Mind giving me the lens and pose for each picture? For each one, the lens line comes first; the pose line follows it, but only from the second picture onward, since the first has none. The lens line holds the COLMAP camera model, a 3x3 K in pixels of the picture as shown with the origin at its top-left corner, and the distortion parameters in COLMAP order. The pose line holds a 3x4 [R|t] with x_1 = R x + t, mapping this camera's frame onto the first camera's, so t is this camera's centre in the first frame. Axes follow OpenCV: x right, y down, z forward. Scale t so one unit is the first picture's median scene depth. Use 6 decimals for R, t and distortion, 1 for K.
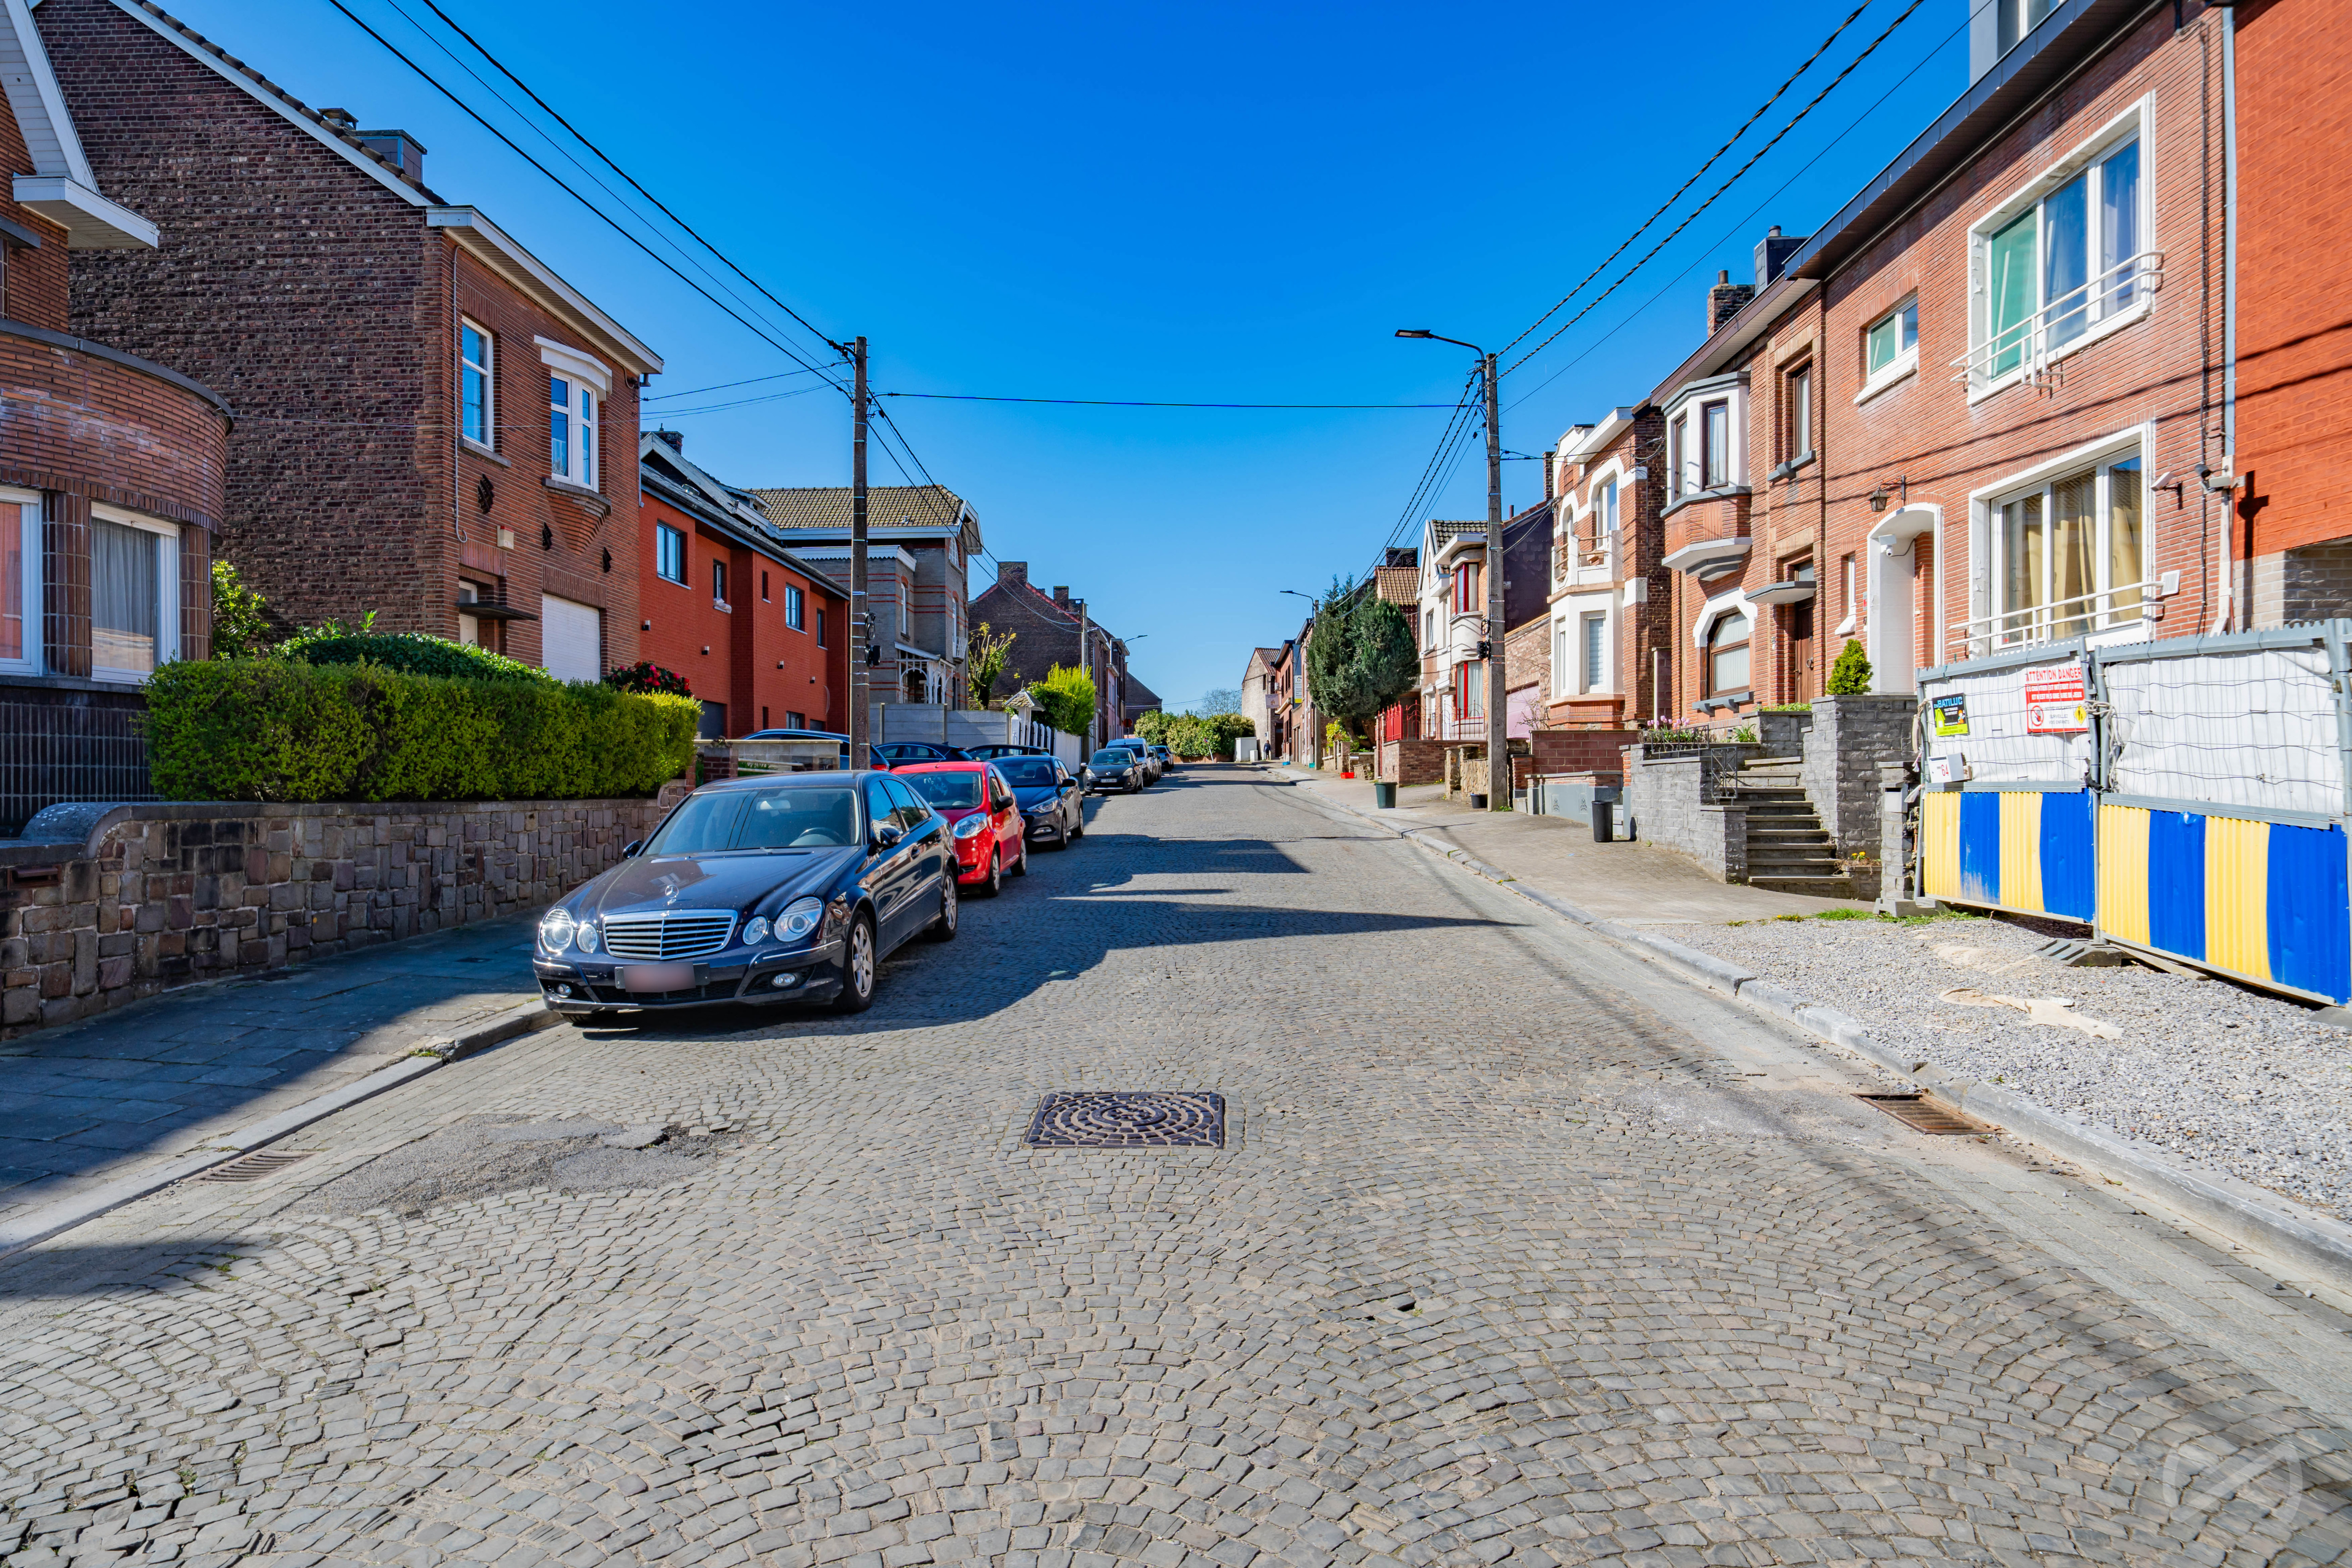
lens RADIAL K [[1362.7, 0, 1174.7], [0, 1362.7, 787.7], [0, 0, 1]] dist [-0.003537, -0.000647]
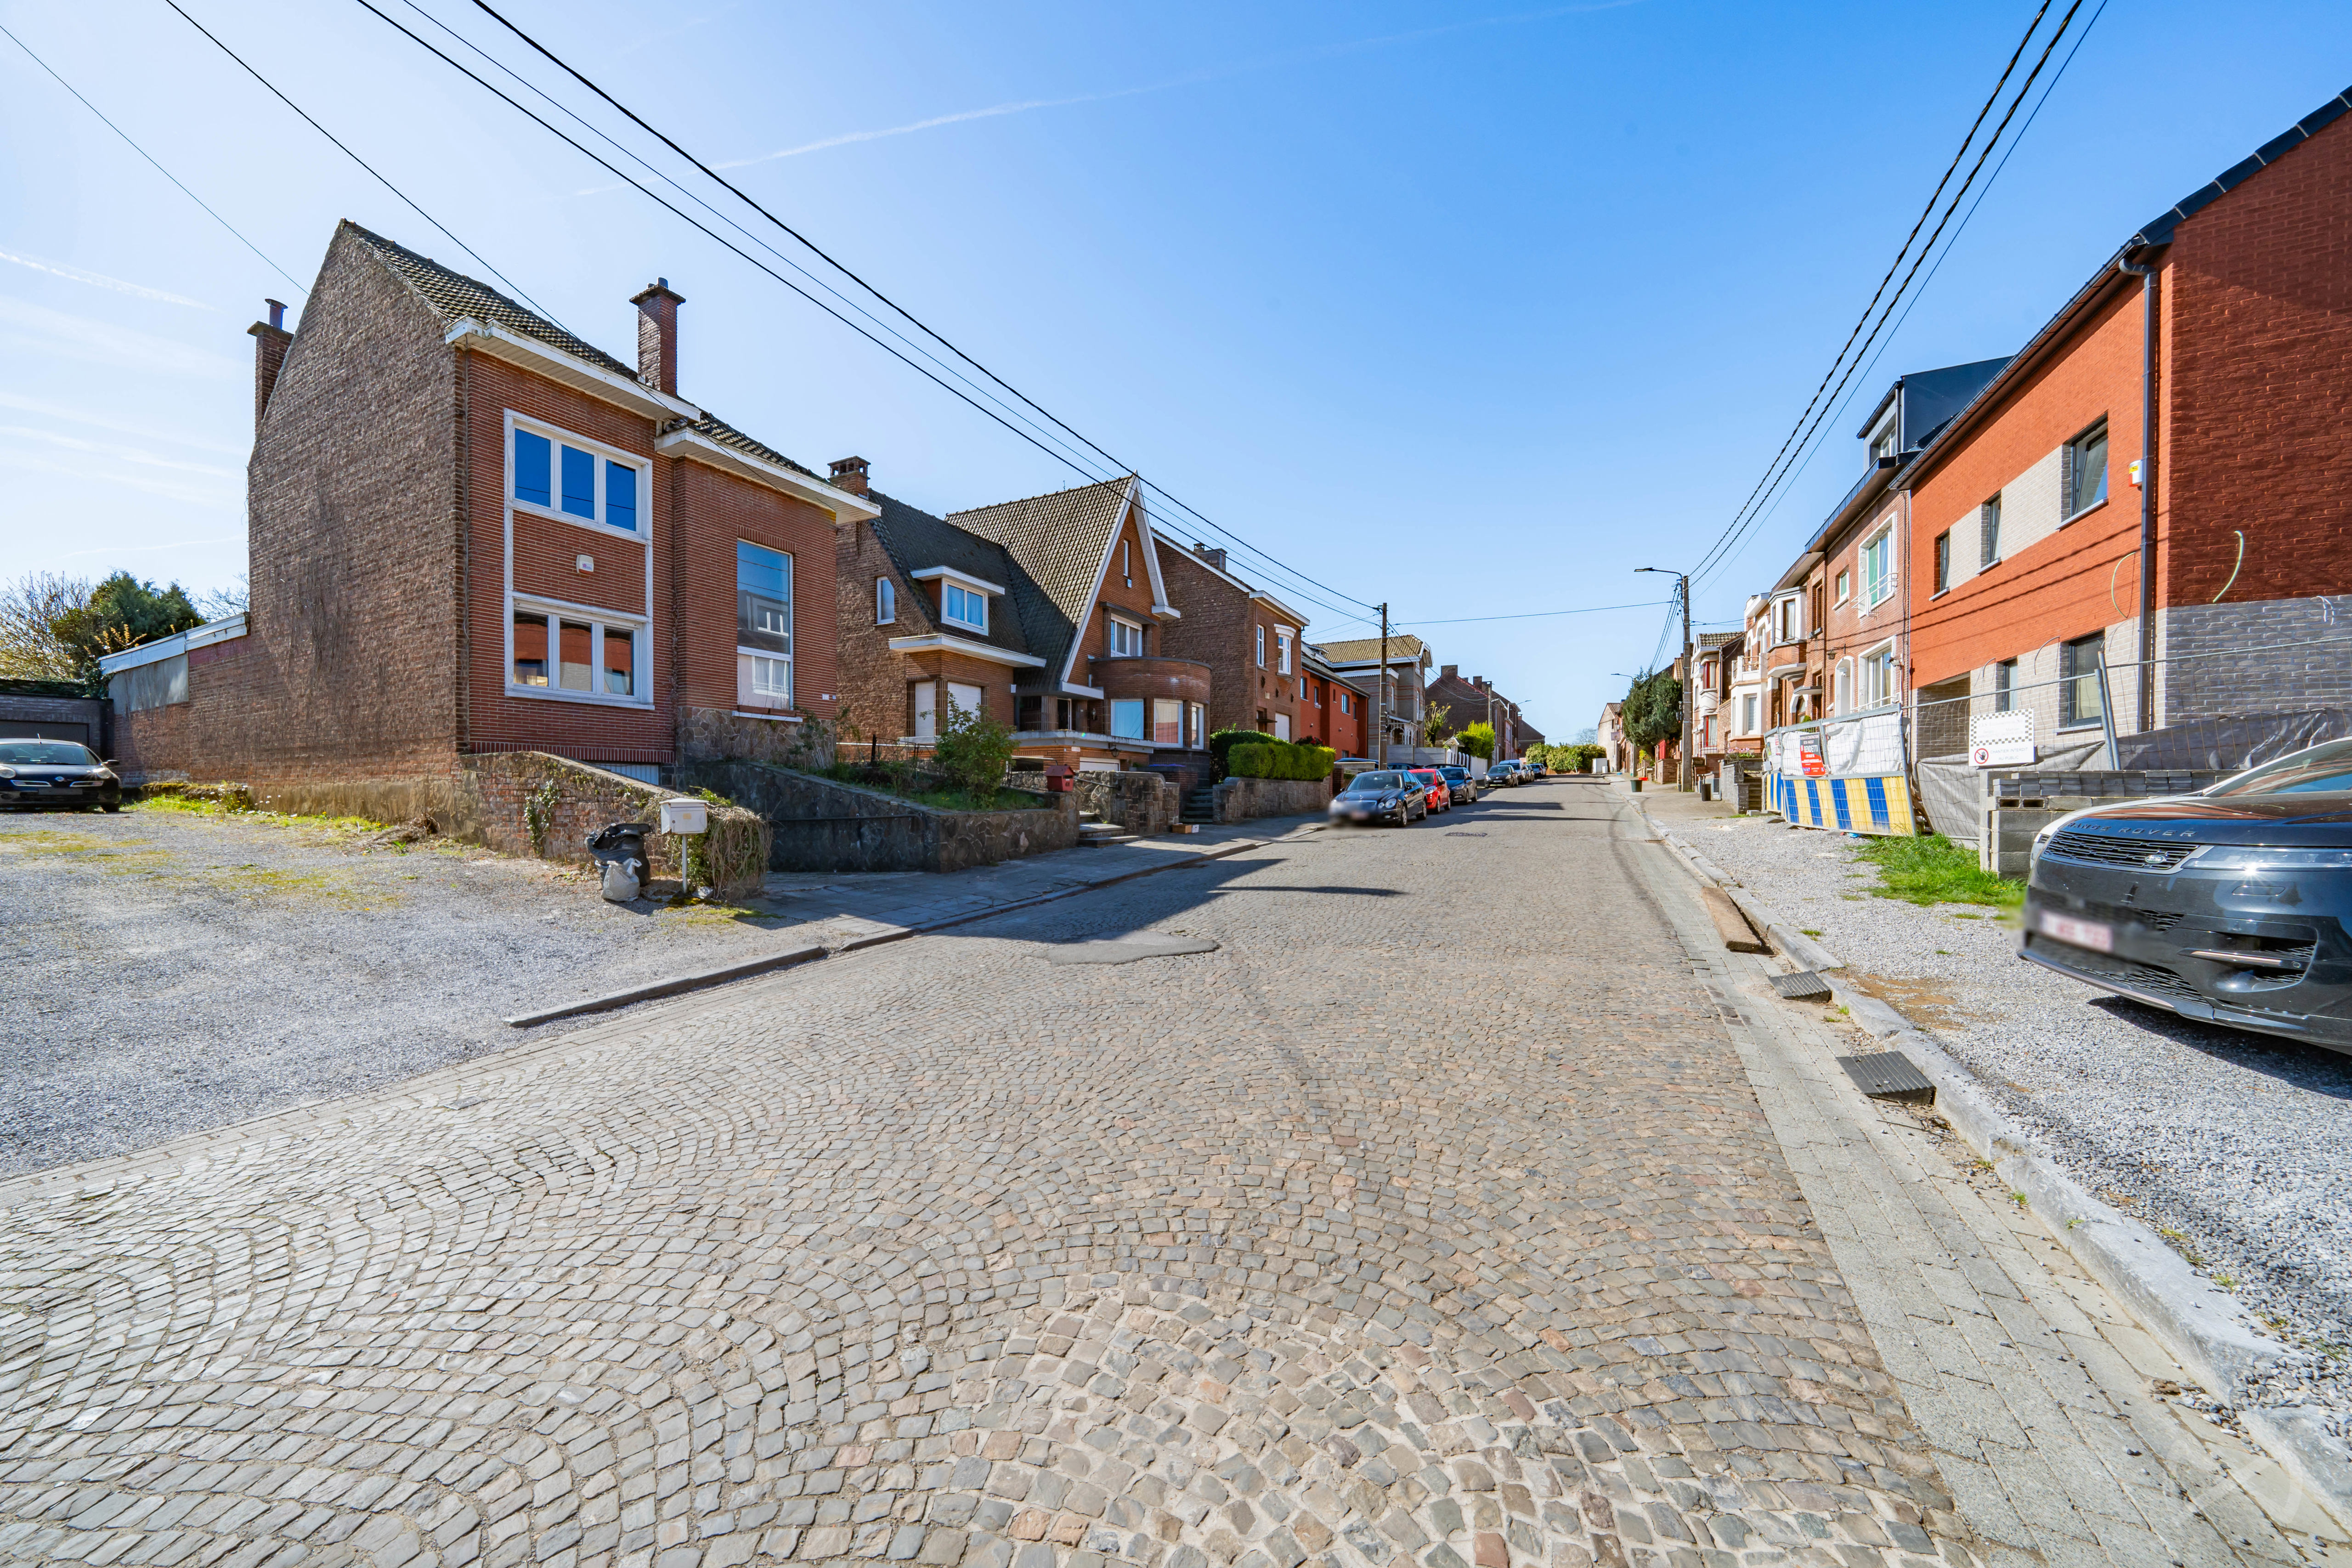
lens RADIAL K [[916.9, 0, 1137.4], [0, 916.9, 802.1], [0, 0, 1]] dist [0.001875, -0.000052]
pose [[0.901070, 0.007359, -0.433612, 0.074205], [-0.004104, 0.999956, 0.008443, 0.020680], [0.433655, -0.005829, 0.901060, -0.559722]]
